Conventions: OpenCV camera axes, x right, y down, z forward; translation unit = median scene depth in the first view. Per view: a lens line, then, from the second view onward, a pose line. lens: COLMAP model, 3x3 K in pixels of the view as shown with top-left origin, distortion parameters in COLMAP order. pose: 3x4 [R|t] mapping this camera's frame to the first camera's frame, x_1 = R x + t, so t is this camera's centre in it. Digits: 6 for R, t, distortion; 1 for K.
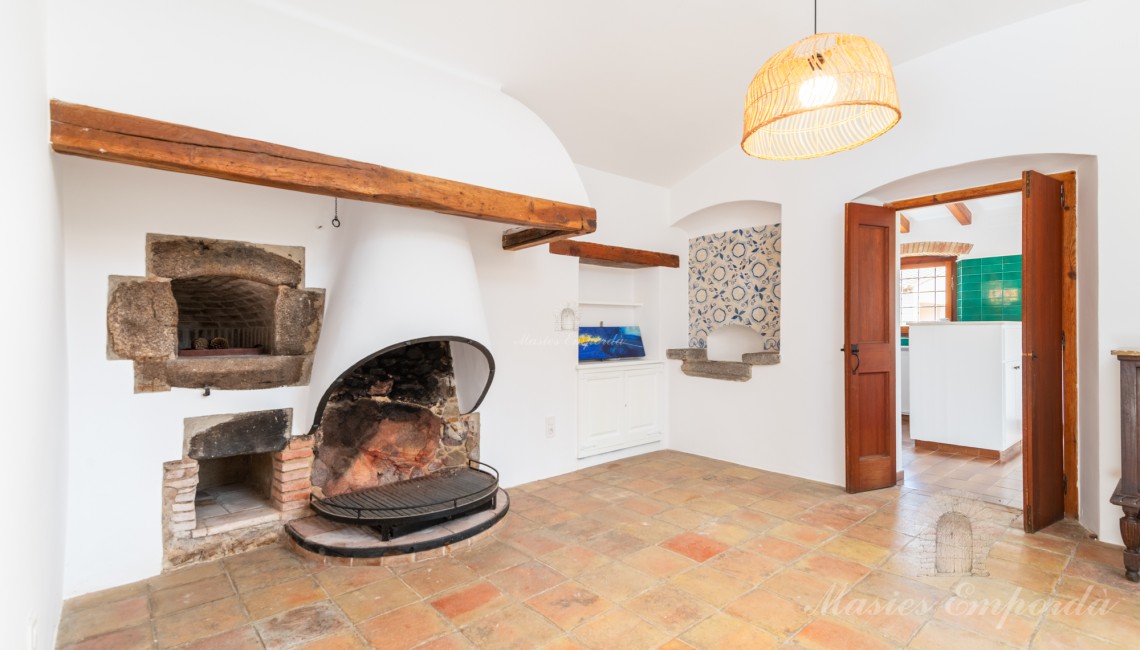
lens RADIAL K [[509.2, 0, 577.5], [0, 509.2, 329.6], [0, 0, 1]] dist [0.013625, -0.005982]
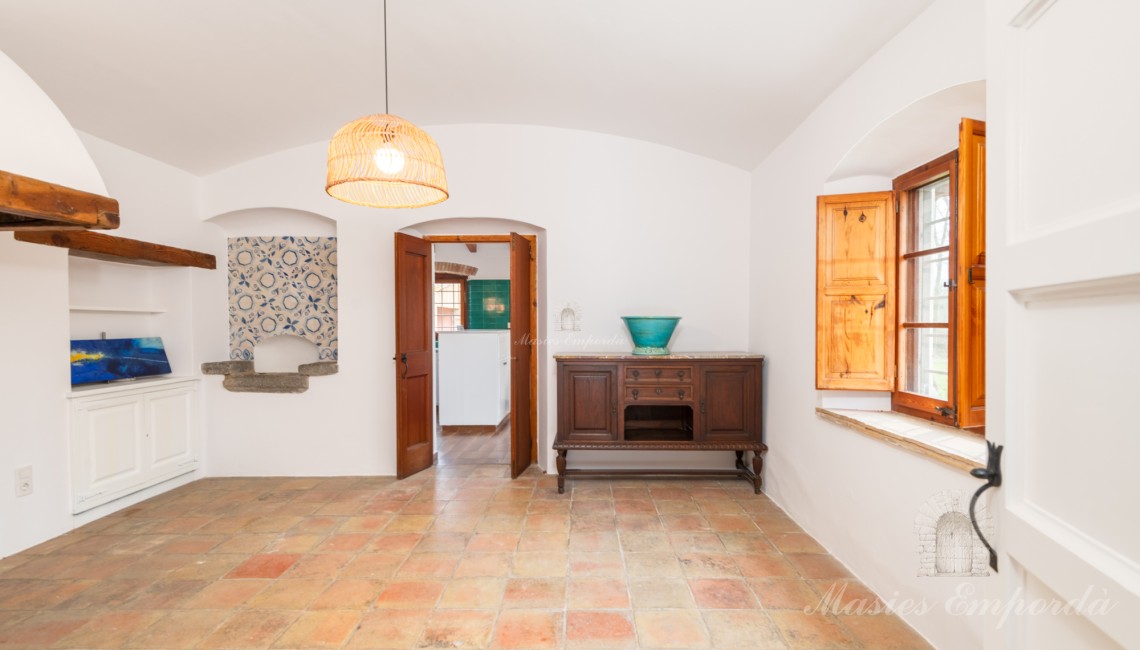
lens RADIAL K [[509.2, 0, 570.8], [0, 509.2, 329.6], [0, 0, 1]] dist [0.013625, -0.005982]
pose [[0.665386, -0.000539, 0.746499, -0.084924], [0.001079, 0.999999, -0.000240, -0.026002], [-0.746499, 0.000965, 0.665386, -0.078918]]
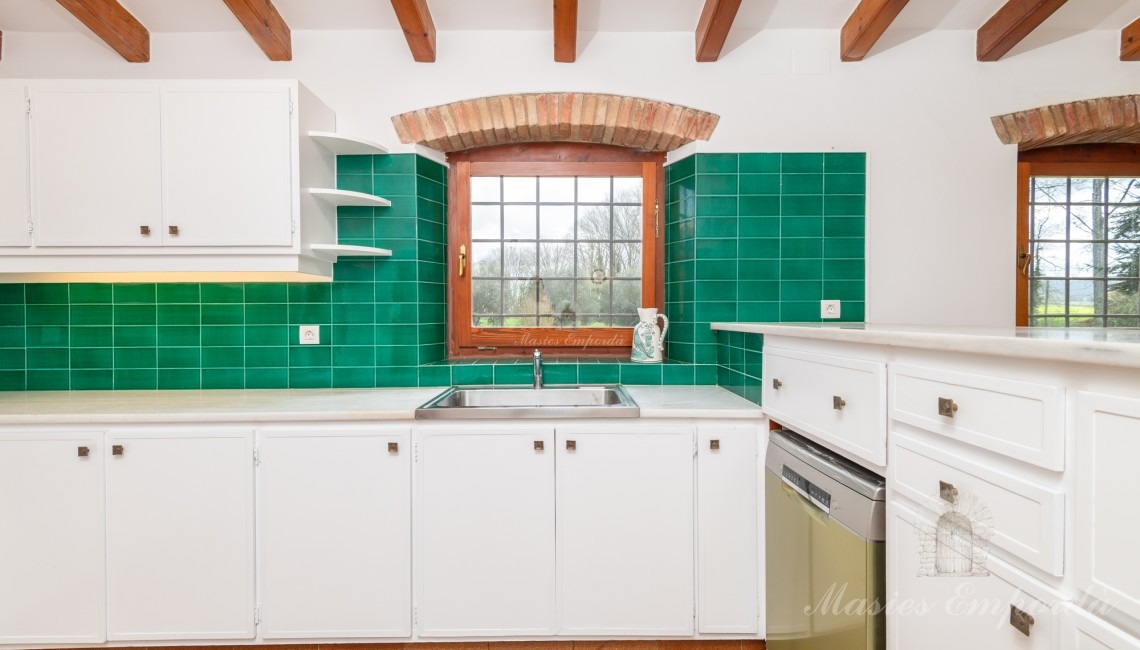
lens RADIAL K [[509.2, 0, 568.8], [0, 509.2, 324.8], [0, 0, 1]] dist [0.013625, -0.005982]
pose [[0.648823, -0.003892, 0.760930, 1.035349], [-0.004743, 0.999947, 0.009159, -0.039150], [-0.760925, -0.009552, 0.648770, 2.096683]]
